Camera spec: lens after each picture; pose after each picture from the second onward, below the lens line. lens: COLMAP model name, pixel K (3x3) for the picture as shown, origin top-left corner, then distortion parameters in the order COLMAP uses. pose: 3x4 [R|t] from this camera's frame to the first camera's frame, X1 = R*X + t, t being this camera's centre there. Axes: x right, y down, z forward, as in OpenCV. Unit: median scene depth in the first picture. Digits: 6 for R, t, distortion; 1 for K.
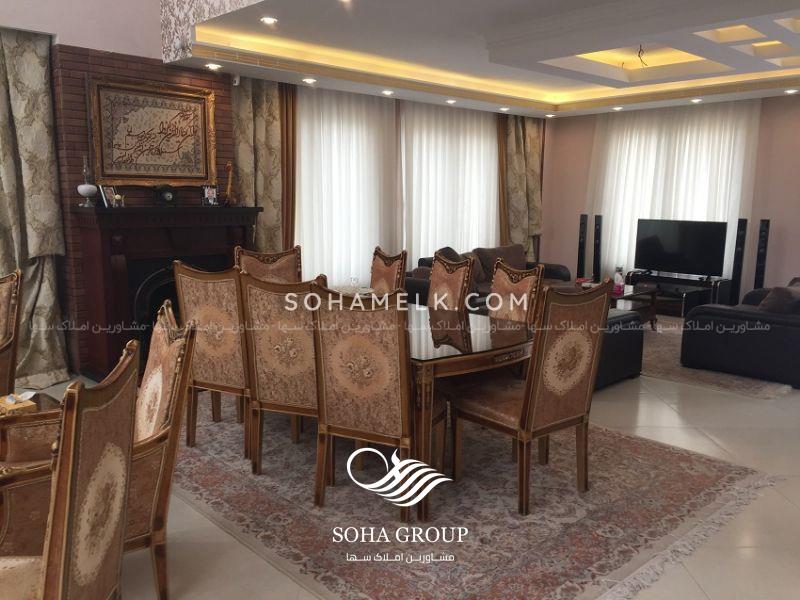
lens RADIAL K [[675.6, 0, 396.9], [0, 675.6, 299.8], [0, 0, 1]] dist [0.070280, -0.006046]
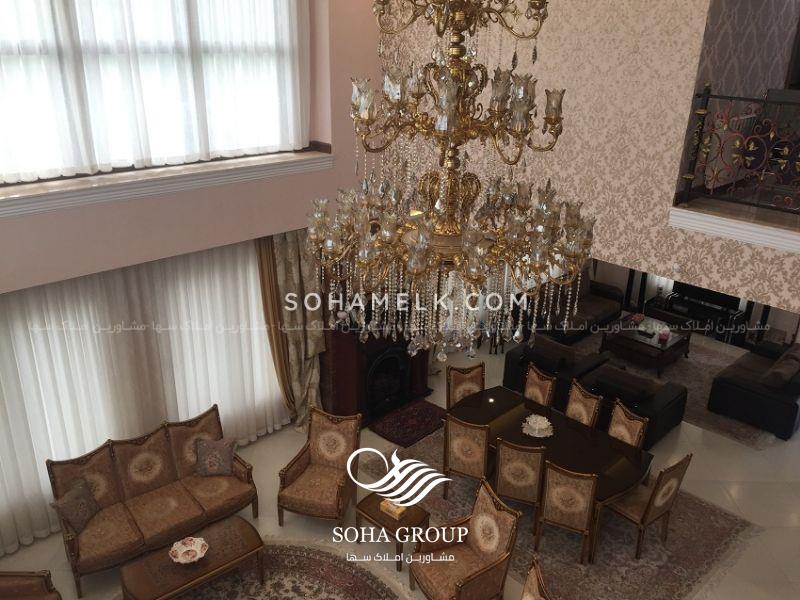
lens RADIAL K [[675.6, 0, 402.1], [0, 675.6, 300.2], [0, 0, 1]] dist [0.070280, -0.006046]
pose [[0.999856, 0.006574, 0.015625, -0.534277], [-0.010014, 0.972788, 0.231482, -0.872422], [-0.013678, -0.231605, 0.972714, -0.793710]]
